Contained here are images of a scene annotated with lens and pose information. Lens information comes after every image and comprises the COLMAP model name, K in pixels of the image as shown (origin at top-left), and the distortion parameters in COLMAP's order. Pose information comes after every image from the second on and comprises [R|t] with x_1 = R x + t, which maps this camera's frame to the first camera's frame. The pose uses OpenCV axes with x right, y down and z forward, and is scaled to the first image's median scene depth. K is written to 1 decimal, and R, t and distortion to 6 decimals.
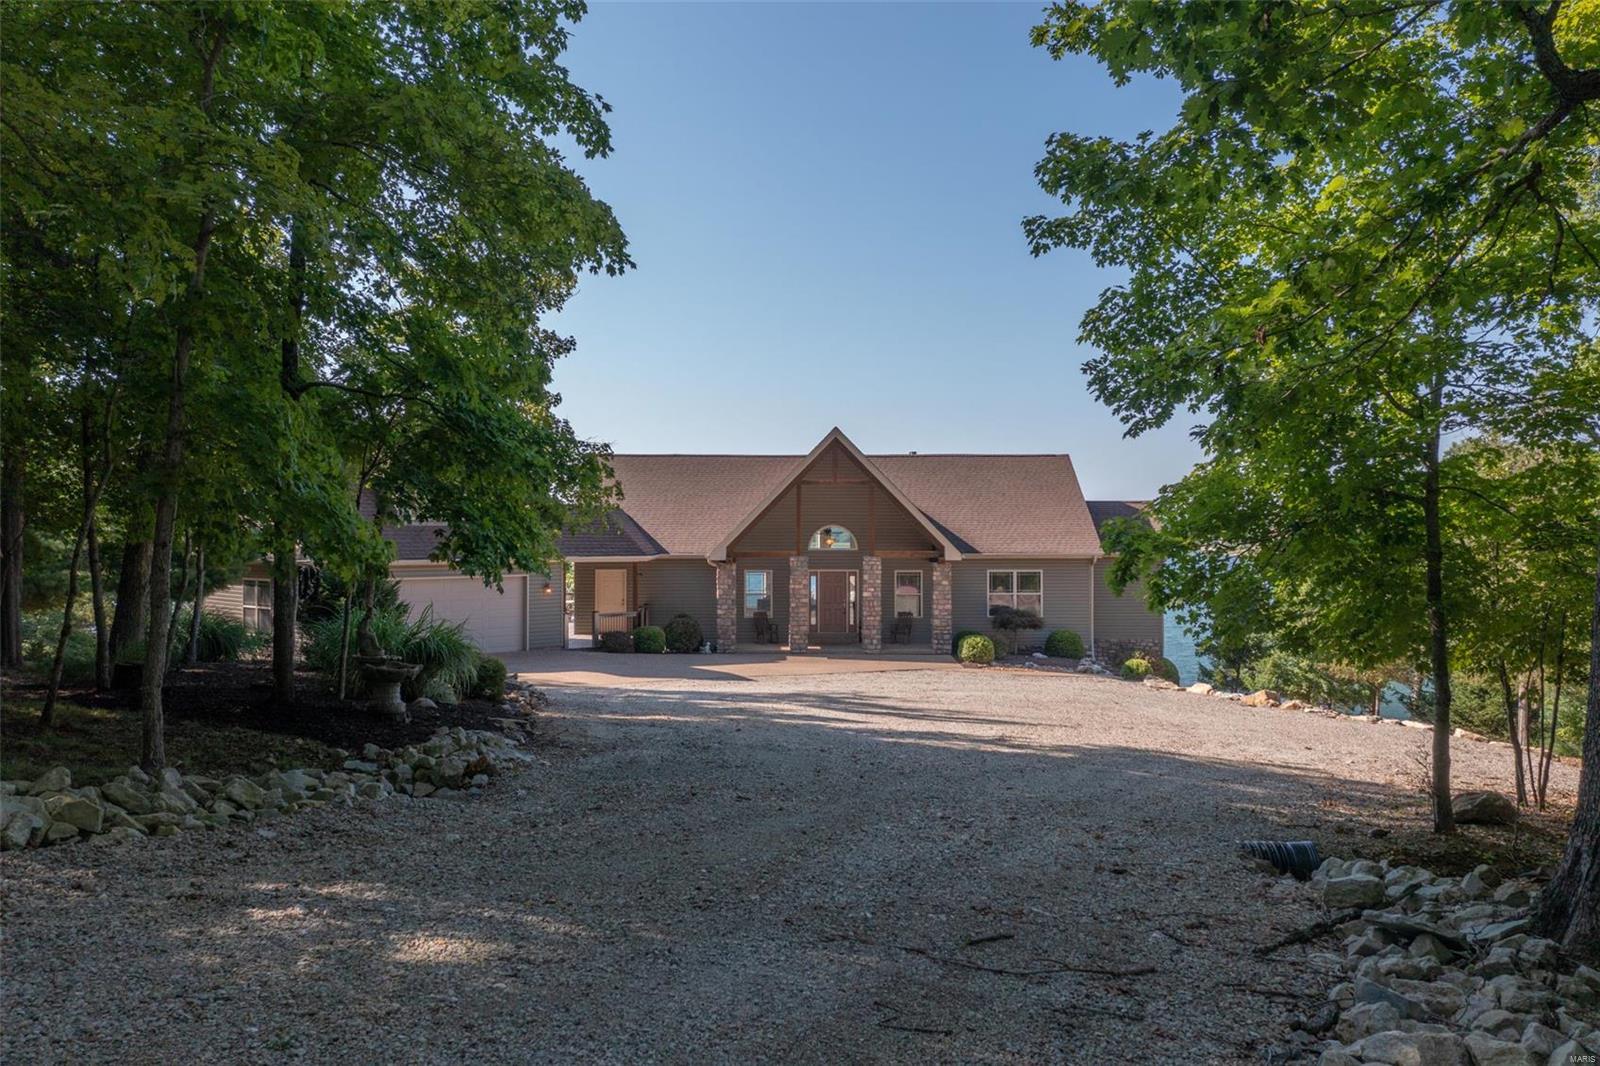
lens RADIAL K [[1287.1, 0, 795.4], [0, 1287.1, 532.3], [0, 0, 1]] dist [-0.007326, 0.012975]
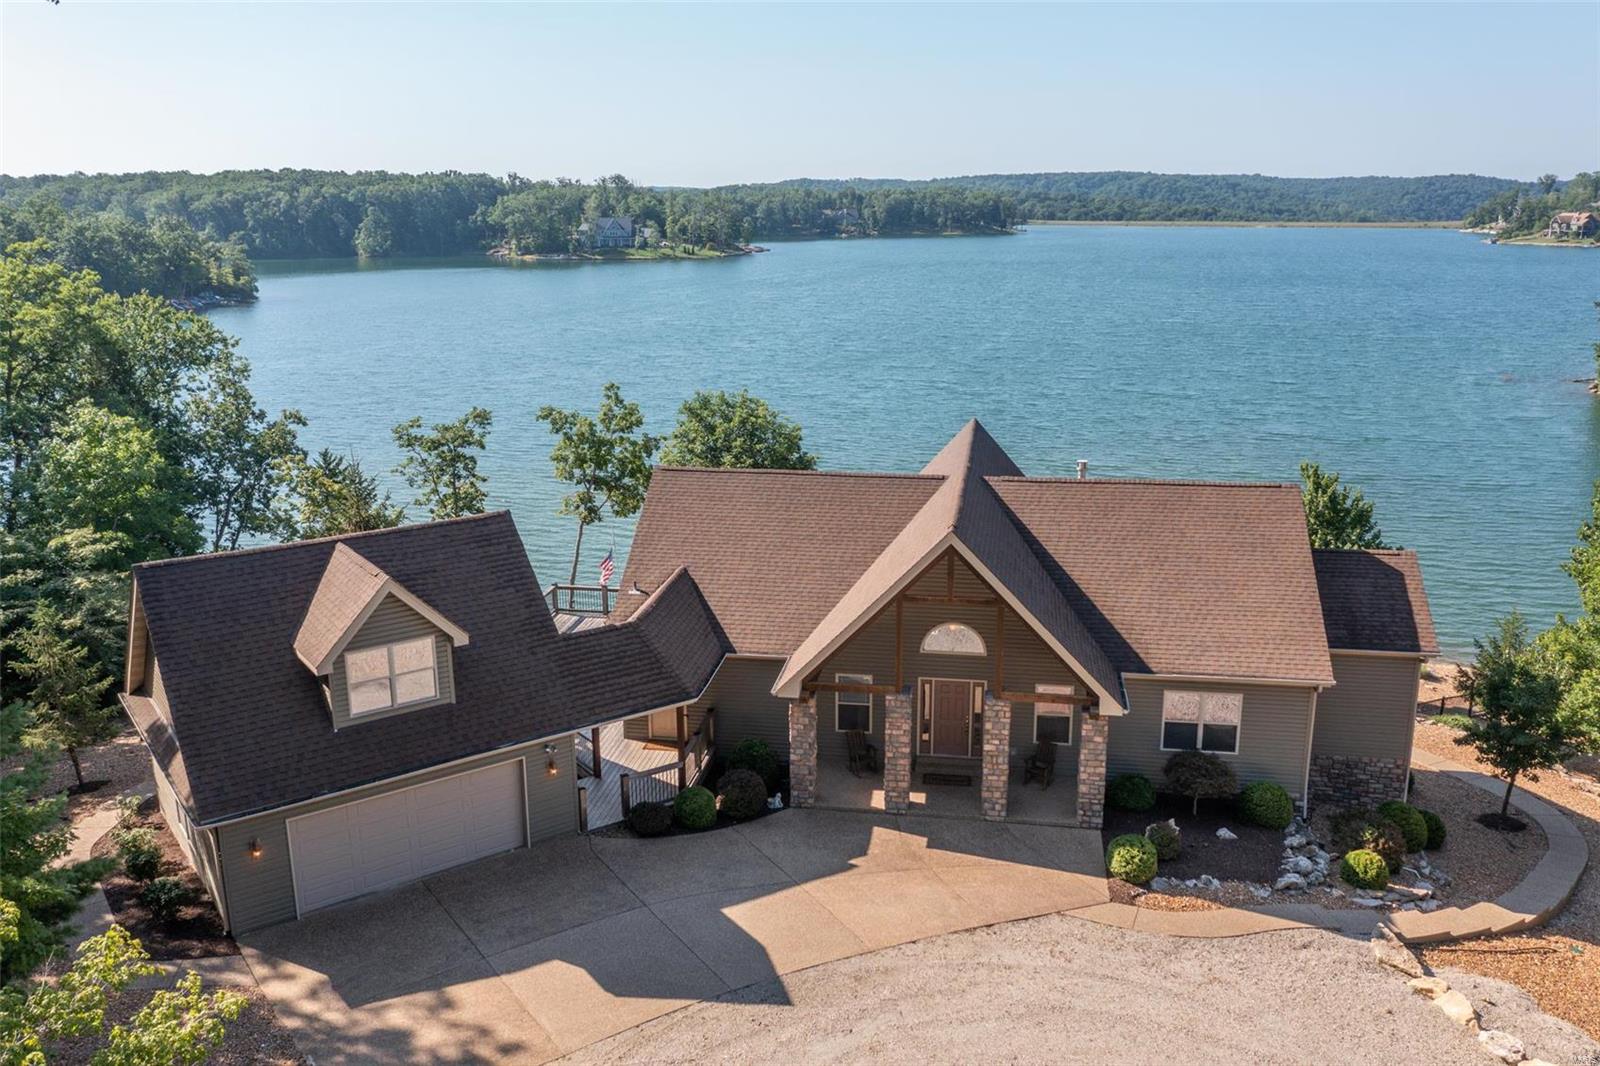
lens RADIAL K [[1287.1, 0, 805.3], [0, 1287.1, 528.1], [0, 0, 1]] dist [-0.007326, 0.012975]
pose [[0.986450, 0.035107, -0.160263, 0.065258], [0.006970, 0.966986, 0.254734, -0.262699], [0.163915, -0.252399, 0.953639, 0.309360]]
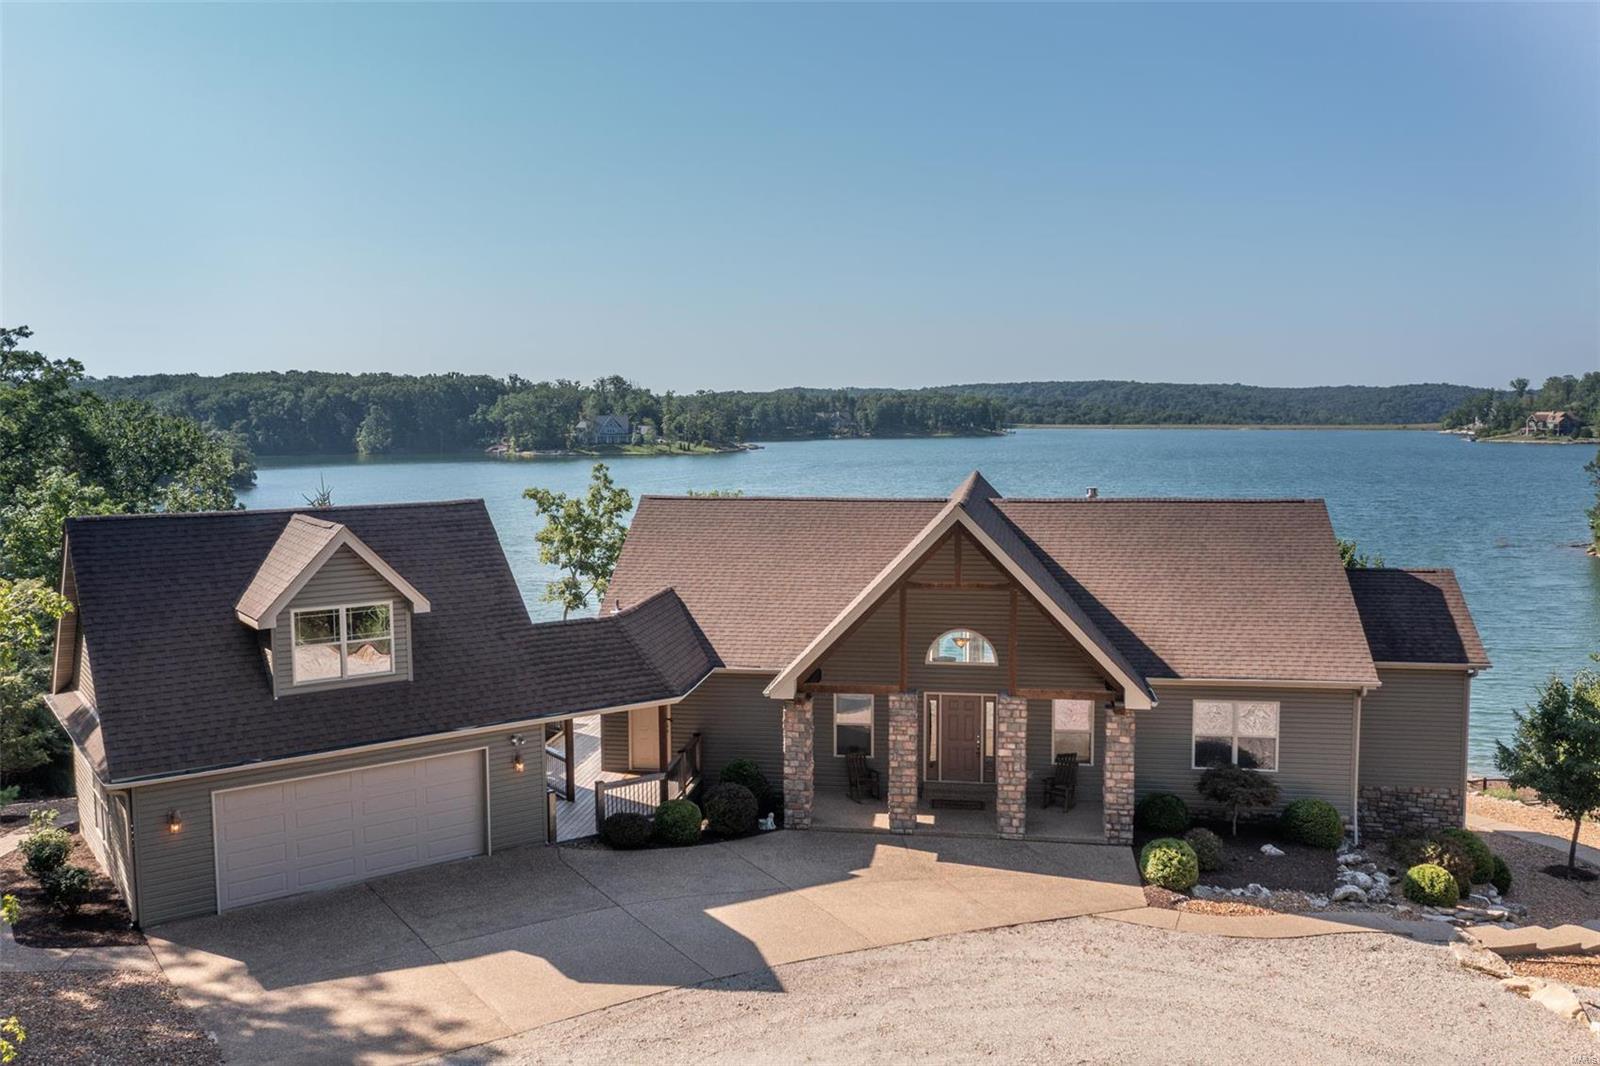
lens RADIAL K [[1287.1, 0, 805.3], [0, 1287.1, 531.7], [0, 0, 1]] dist [-0.007326, 0.012975]
pose [[0.987248, 0.009035, -0.158931, 0.058599], [0.006643, 0.995180, 0.097843, -0.131913], [0.159049, -0.097652, 0.982430, 0.338528]]
